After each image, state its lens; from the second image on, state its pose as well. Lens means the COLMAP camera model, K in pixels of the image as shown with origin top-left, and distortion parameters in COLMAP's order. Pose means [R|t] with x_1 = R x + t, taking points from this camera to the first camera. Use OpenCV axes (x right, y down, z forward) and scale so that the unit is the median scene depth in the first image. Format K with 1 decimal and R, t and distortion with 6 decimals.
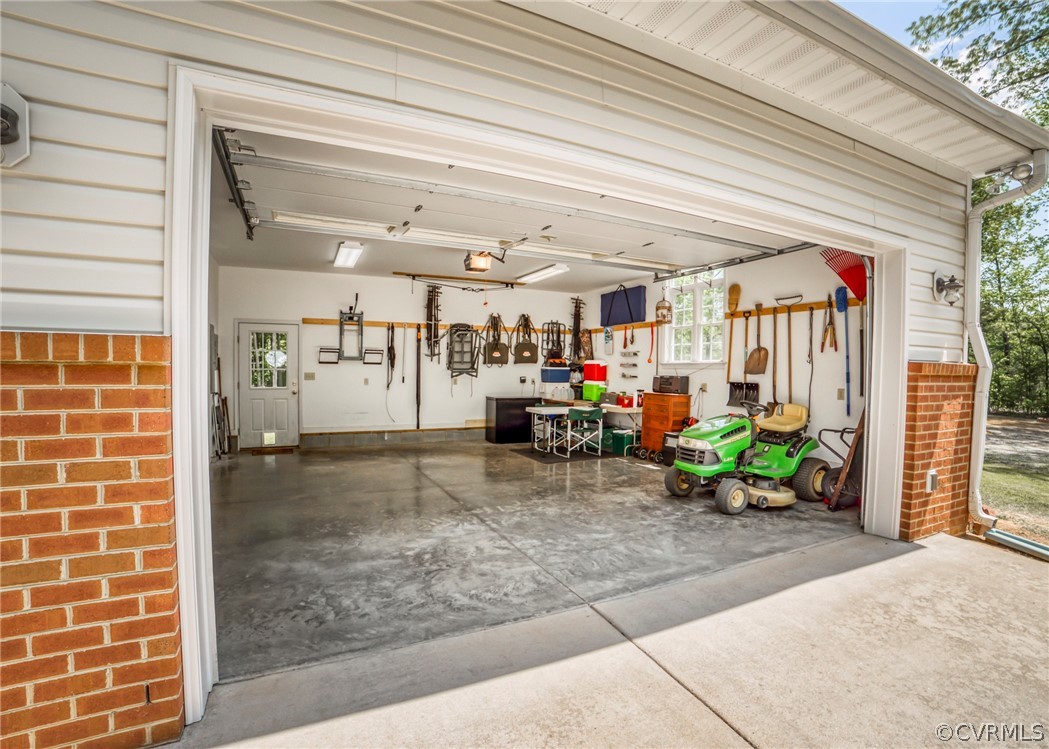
lens RADIAL K [[467.2, 0, 502.3], [0, 467.2, 371.2], [0, 0, 1]] dist [-0.088069, 0.029421]
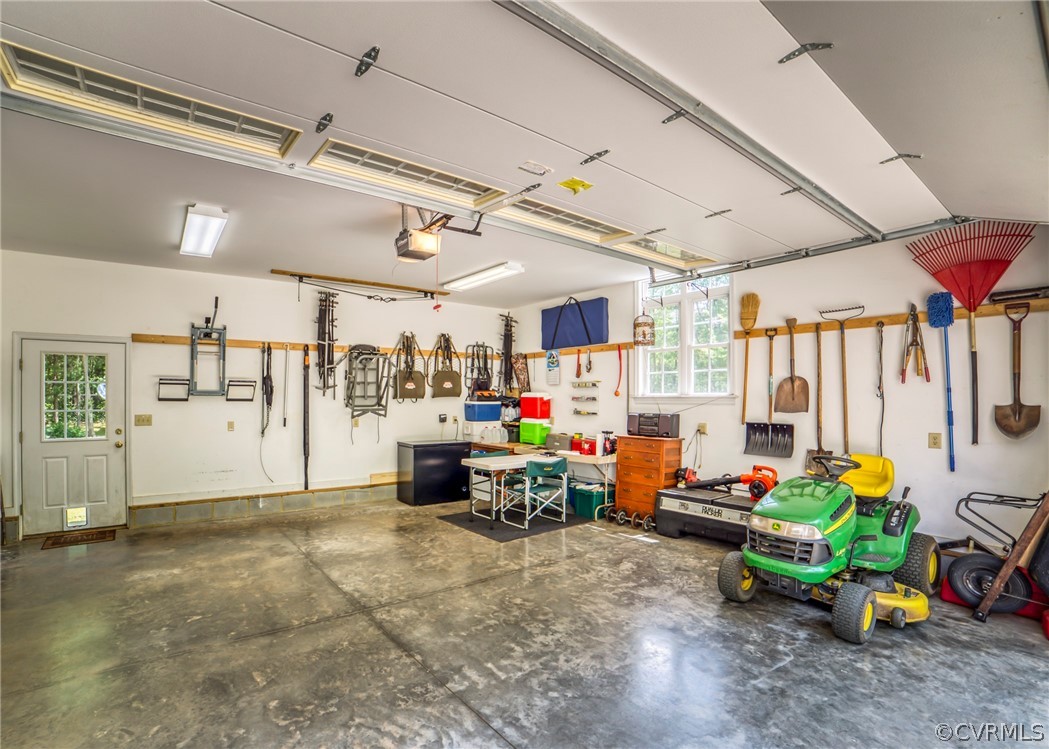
lens RADIAL K [[515.0, 0, 480.6], [0, 515.0, 391.4], [0, 0, 1]] dist [-0.105370, 0.044820]
pose [[0.984104, -0.006955, 0.177457, -0.058779], [0.010546, 0.999758, -0.019301, -0.011584], [-0.177279, 0.020866, 0.983939, 0.192225]]
